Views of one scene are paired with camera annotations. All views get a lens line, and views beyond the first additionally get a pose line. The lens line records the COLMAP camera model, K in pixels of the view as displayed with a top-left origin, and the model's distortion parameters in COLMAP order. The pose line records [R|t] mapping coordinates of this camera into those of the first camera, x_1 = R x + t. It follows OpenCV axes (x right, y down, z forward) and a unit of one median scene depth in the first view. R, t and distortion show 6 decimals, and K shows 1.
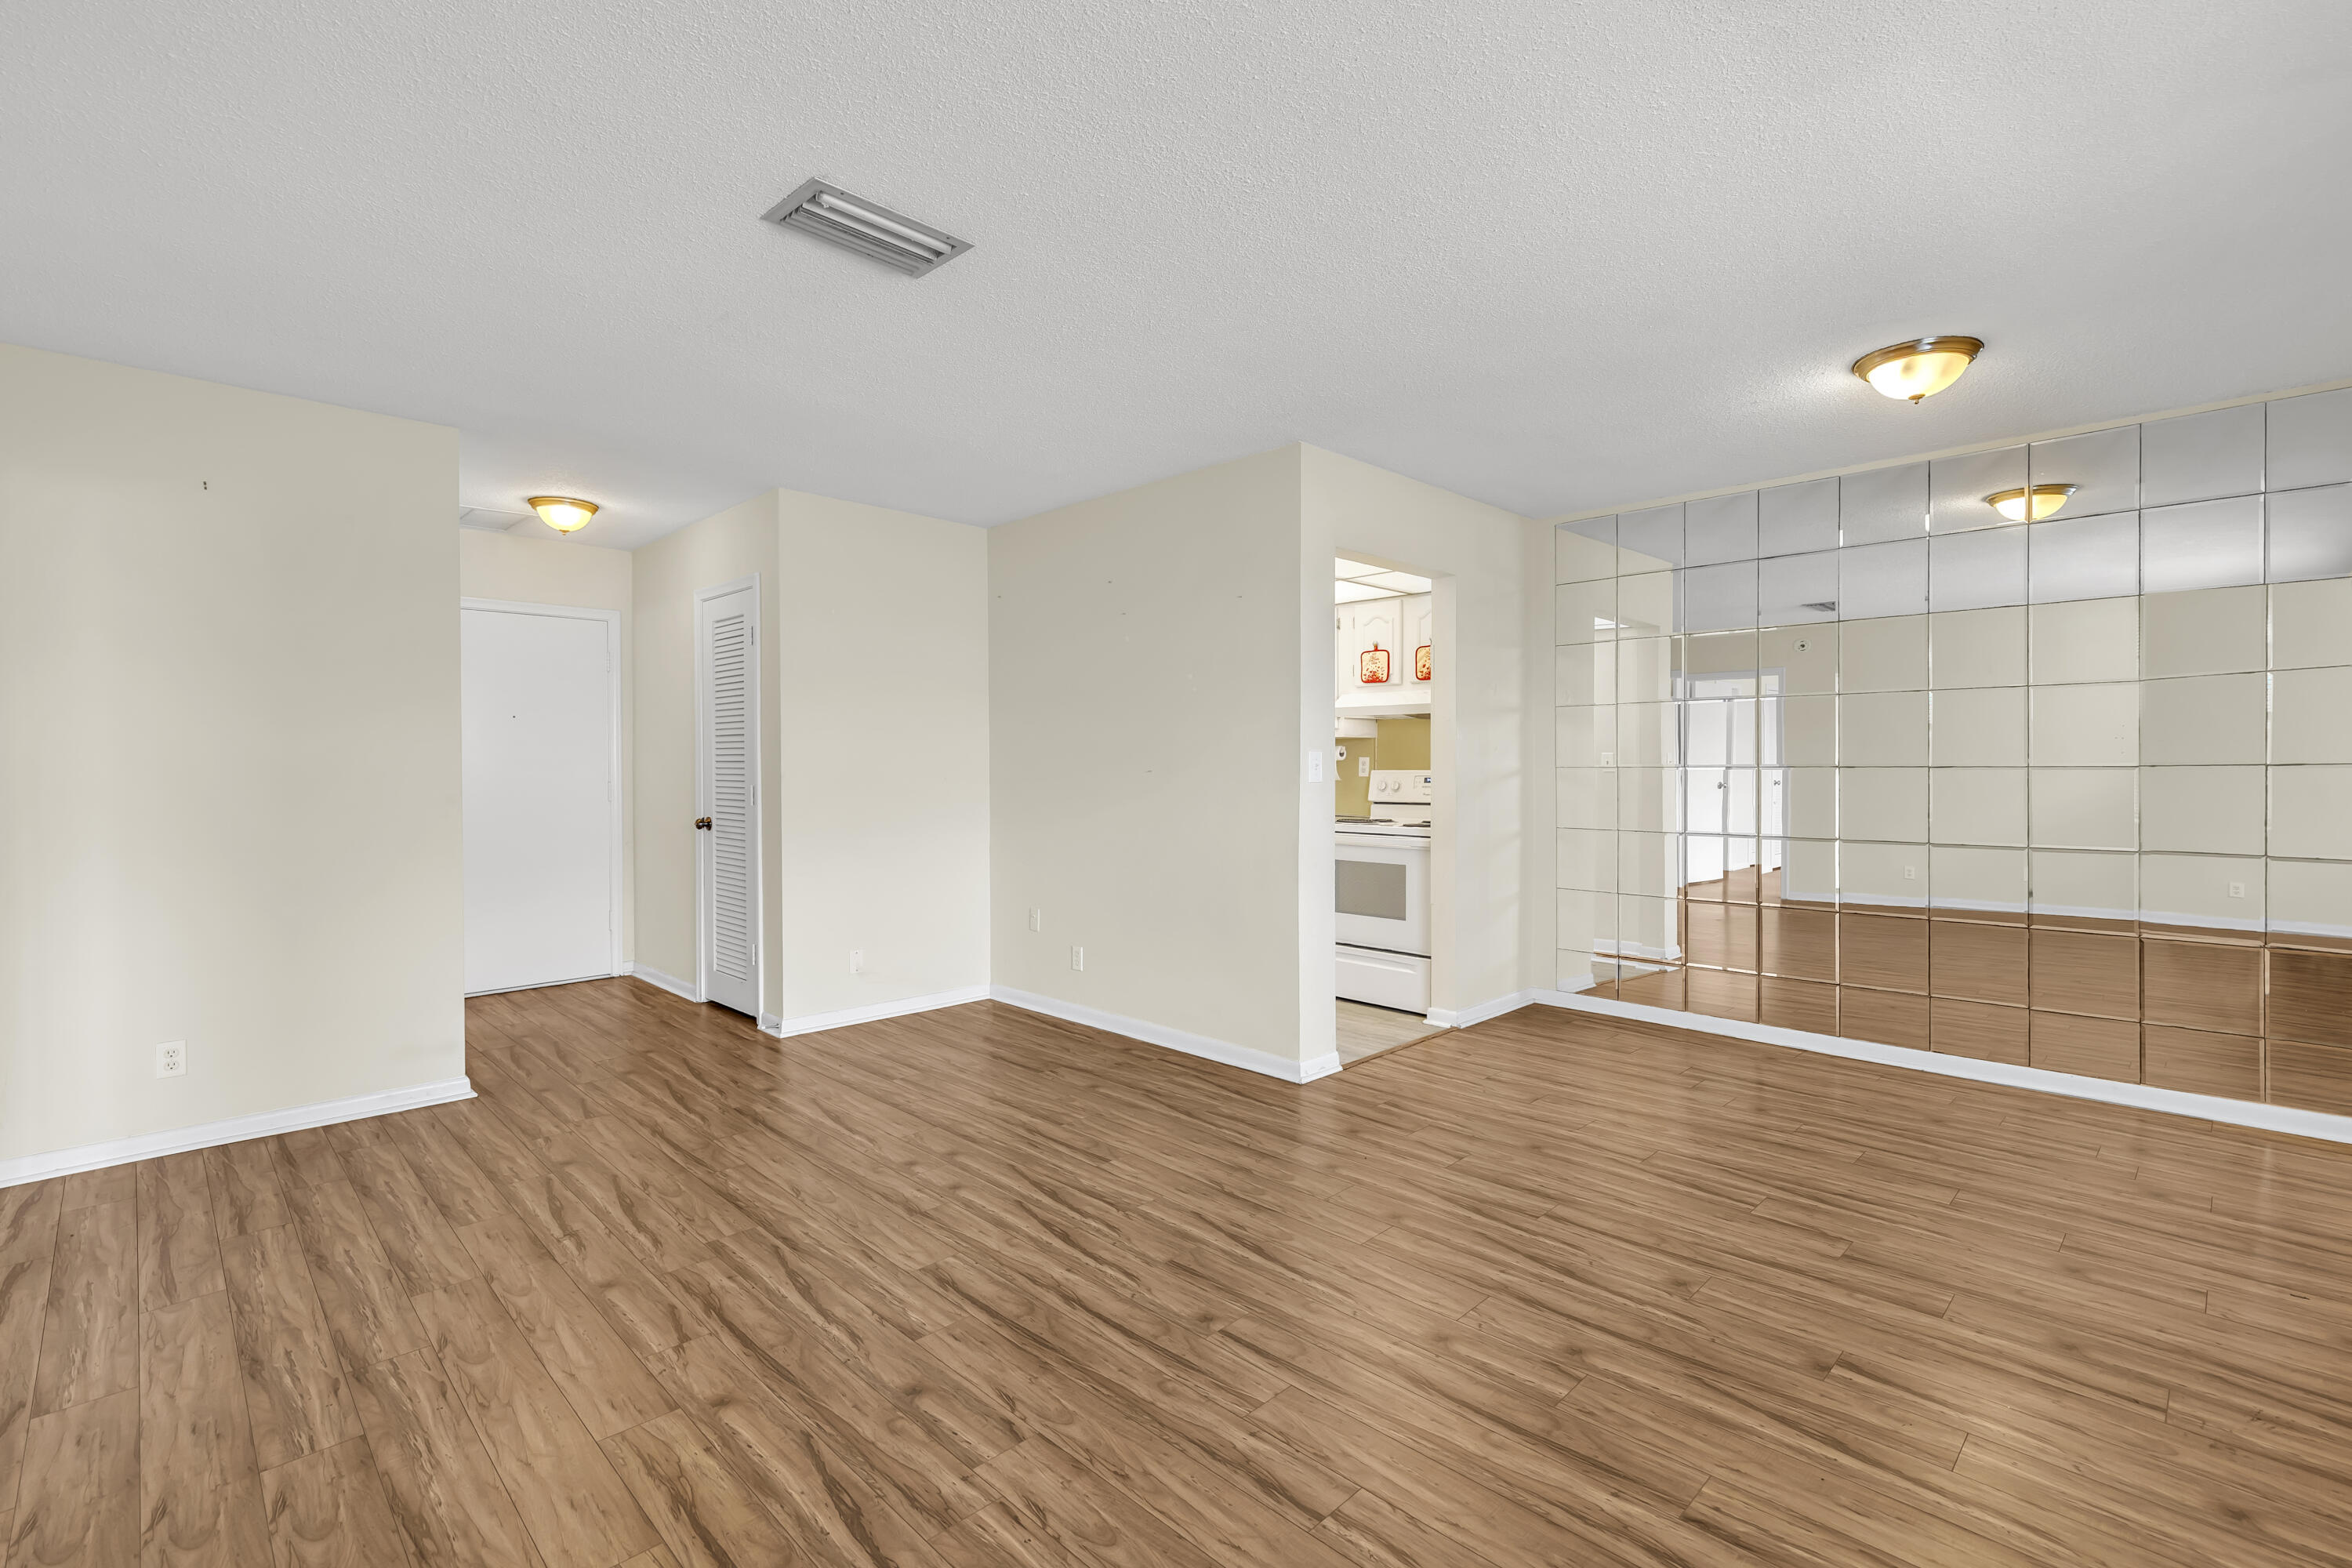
lens RADIAL K [[1067.5, 0, 1218.5], [0, 1067.5, 784.1], [0, 0, 1]] dist [0.002199, -0.001023]
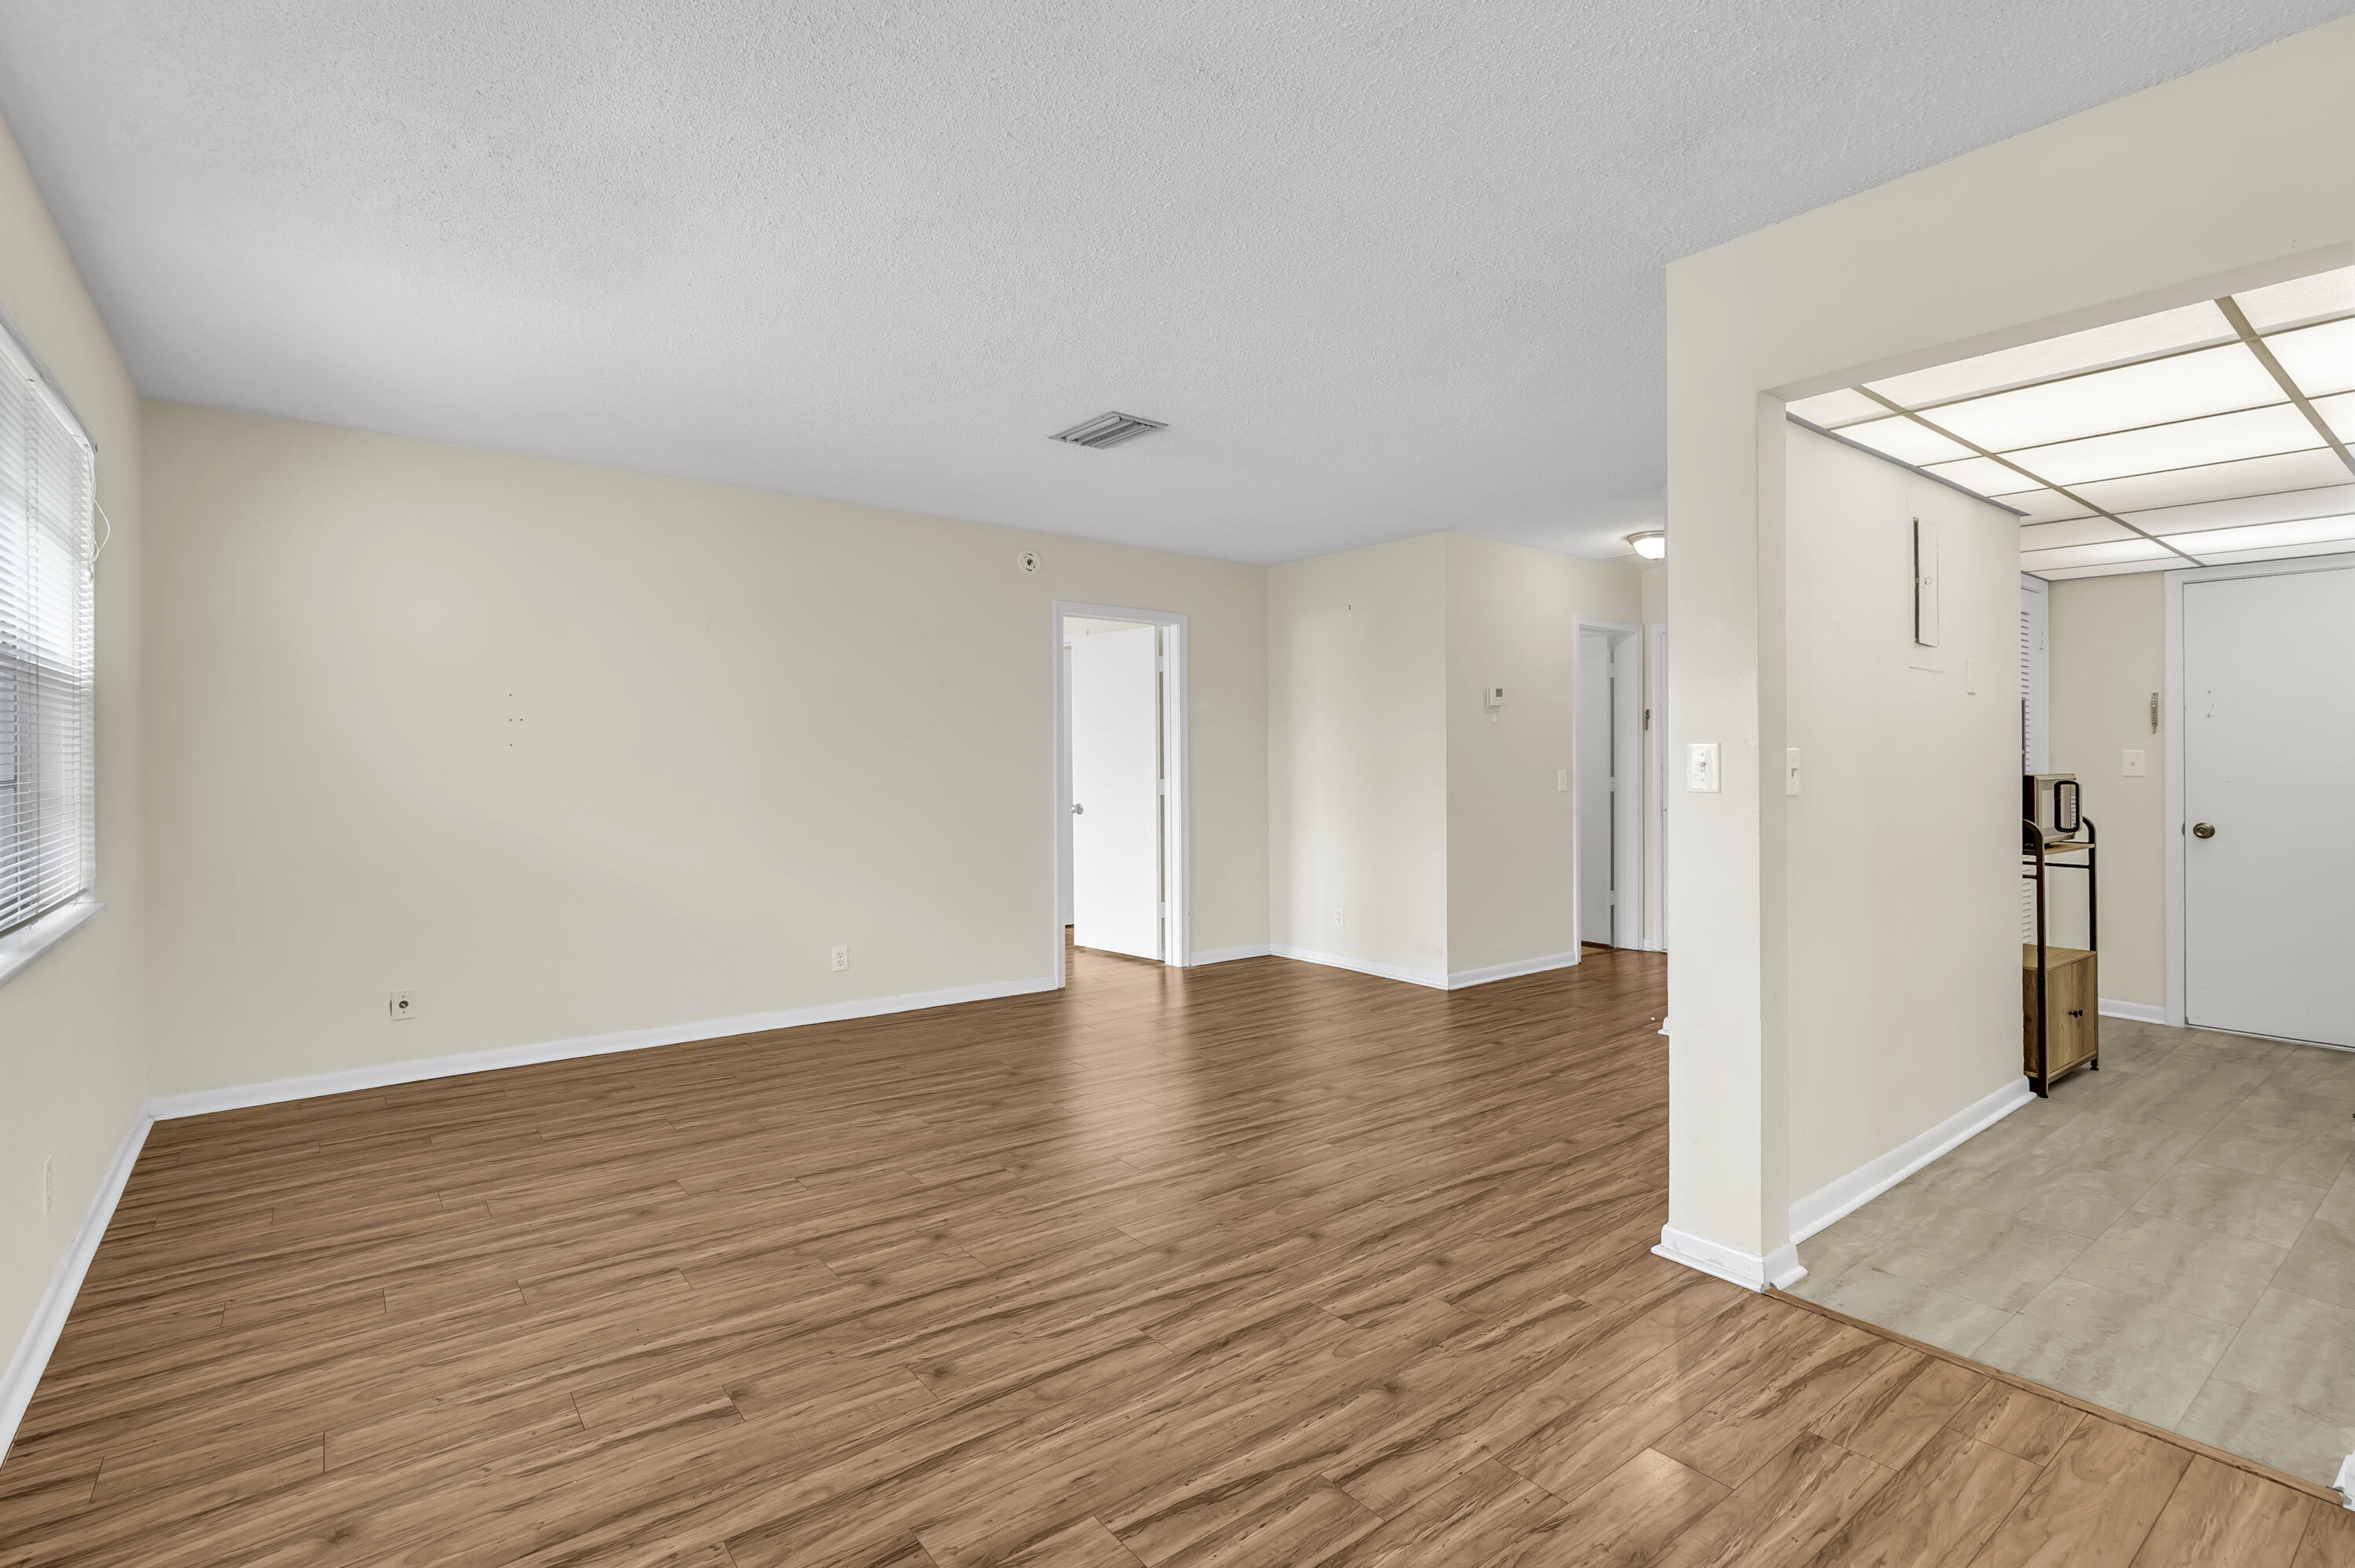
lens RADIAL K [[1068.8, 0, 1127.1], [0, 1068.8, 762.3], [0, 0, 1]] dist [0.002199, -0.001023]
pose [[-0.156732, 0.002799, -0.987637, 1.018295], [-0.023775, 0.999696, 0.006606, -0.015110], [0.987355, 0.024517, -0.156618, 1.042910]]
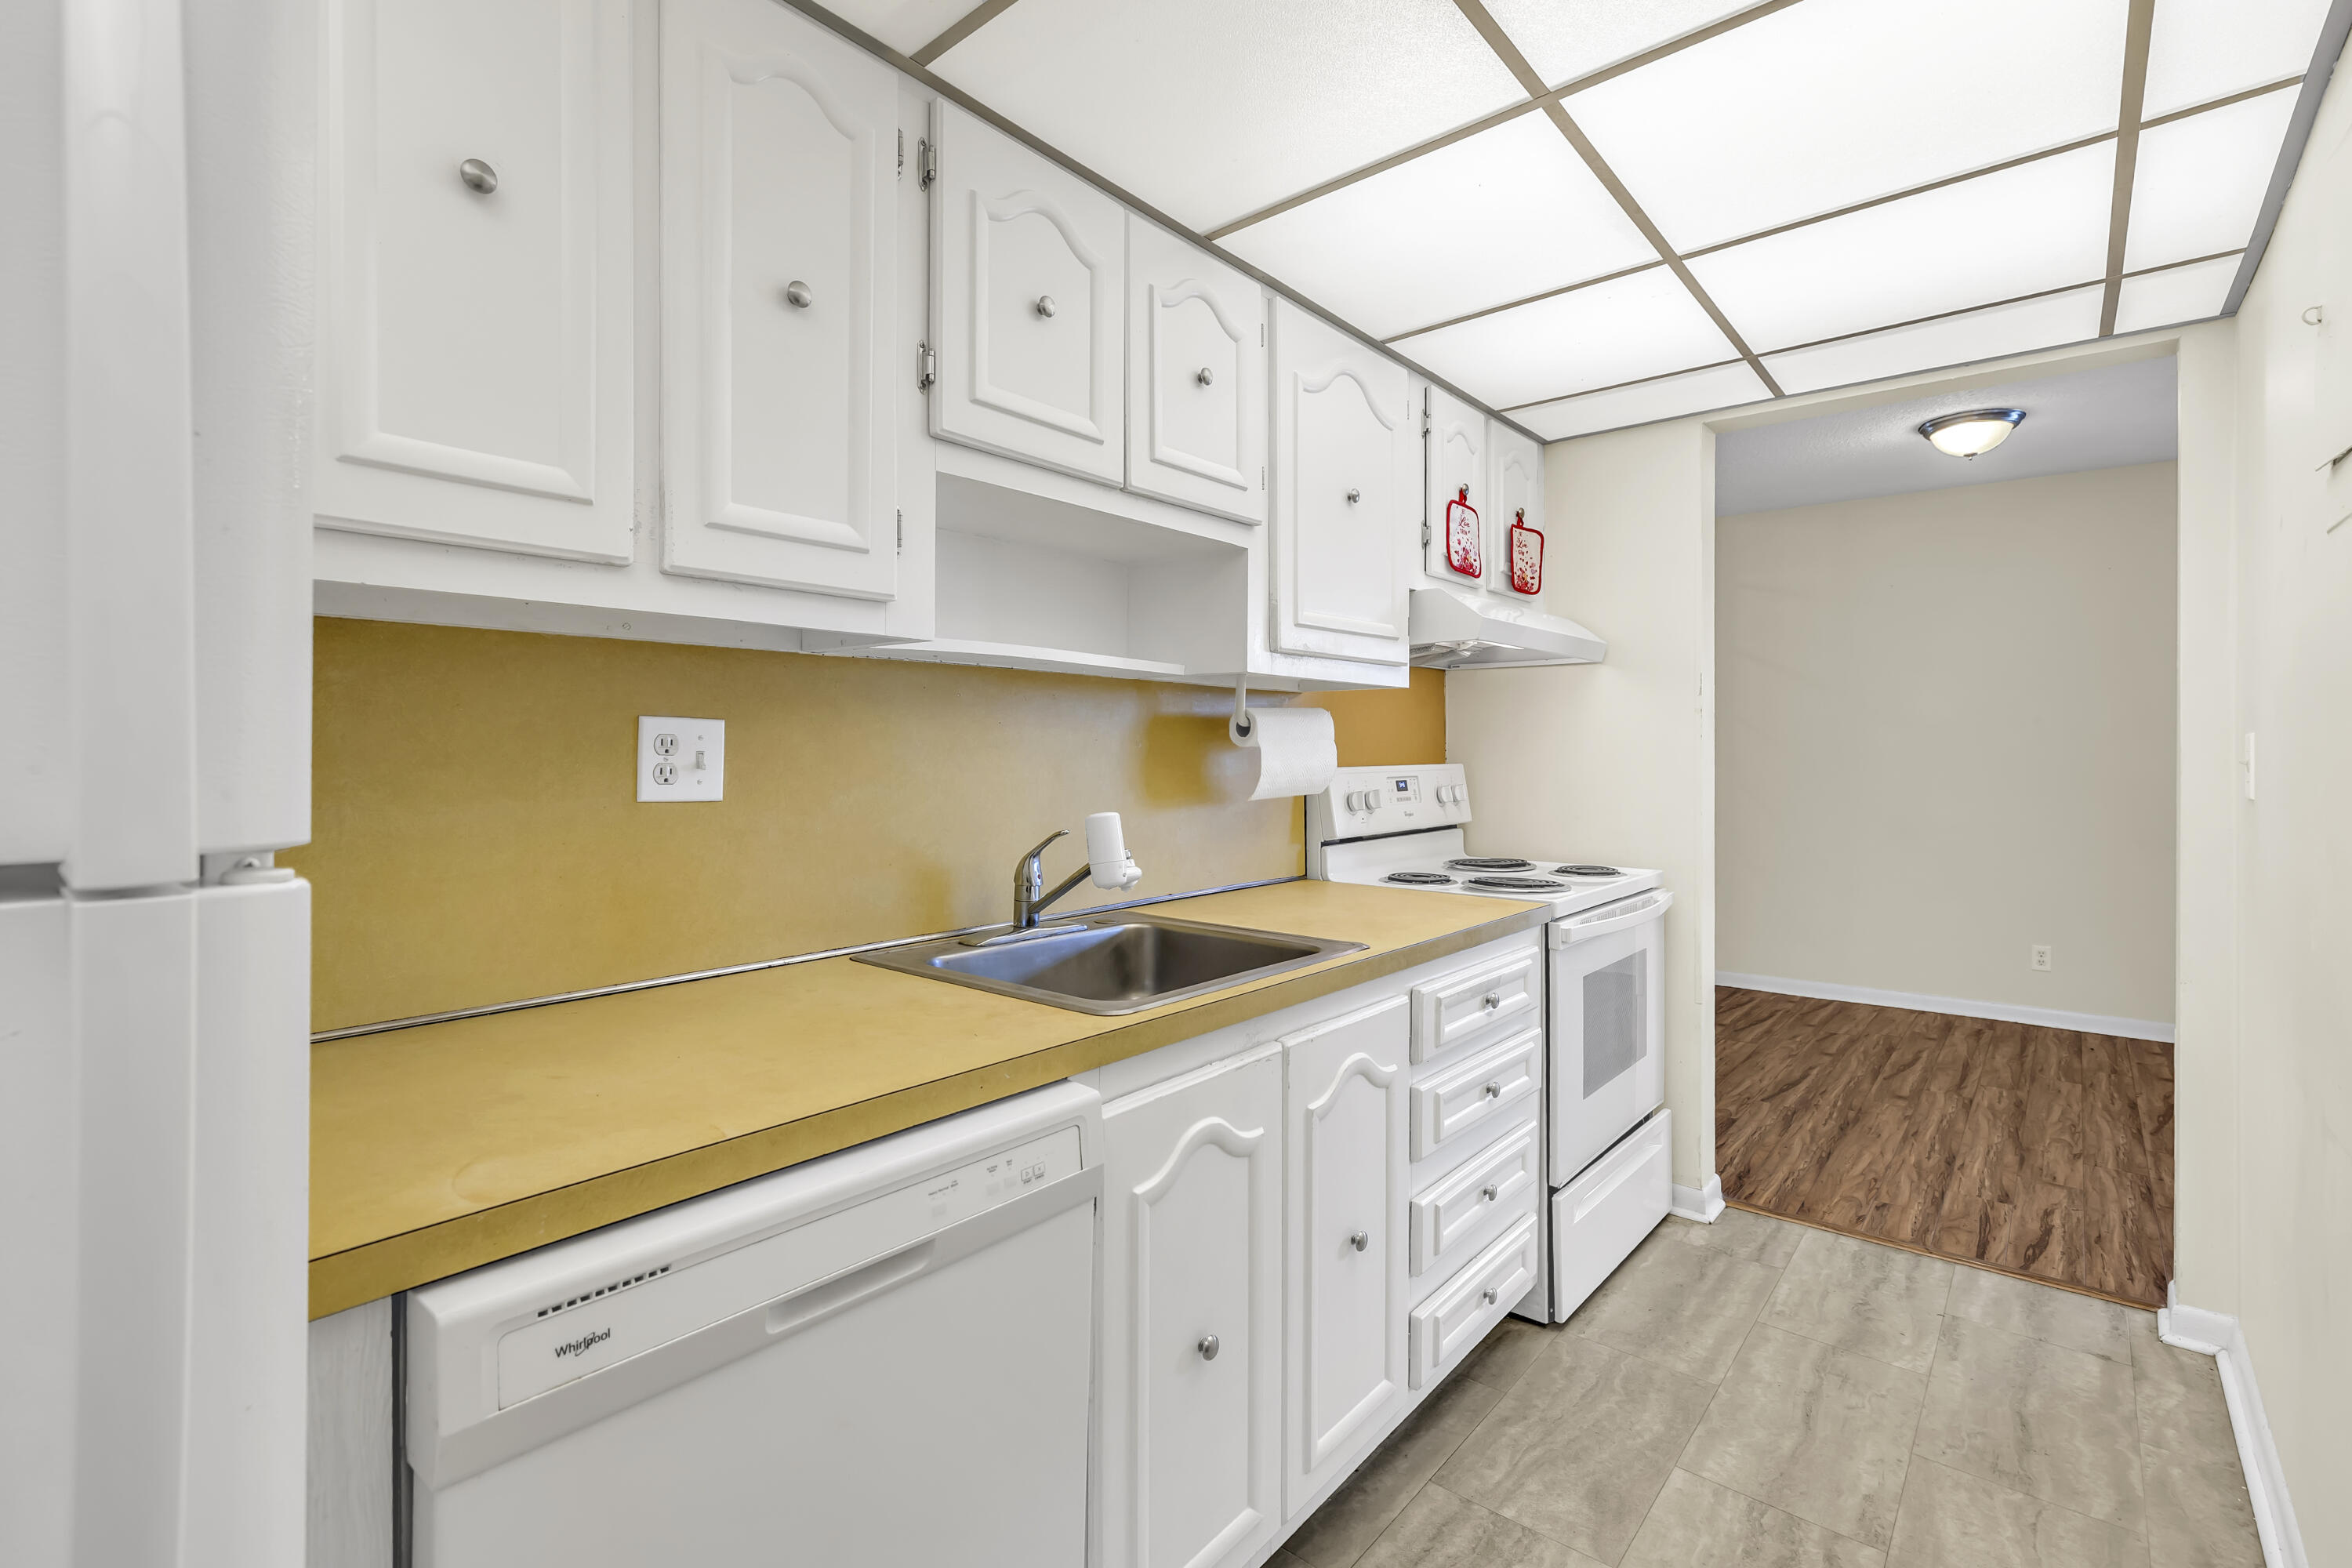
lens RADIAL K [[1067.5, 0, 1145.9], [0, 1067.5, 776.7], [0, 0, 1]] dist [0.002199, -0.001023]
pose [[-0.073166, -0.010396, 0.997266, -0.544436], [0.025757, 0.999592, 0.012310, -0.036258], [-0.996987, 0.026587, -0.072868, 2.168310]]
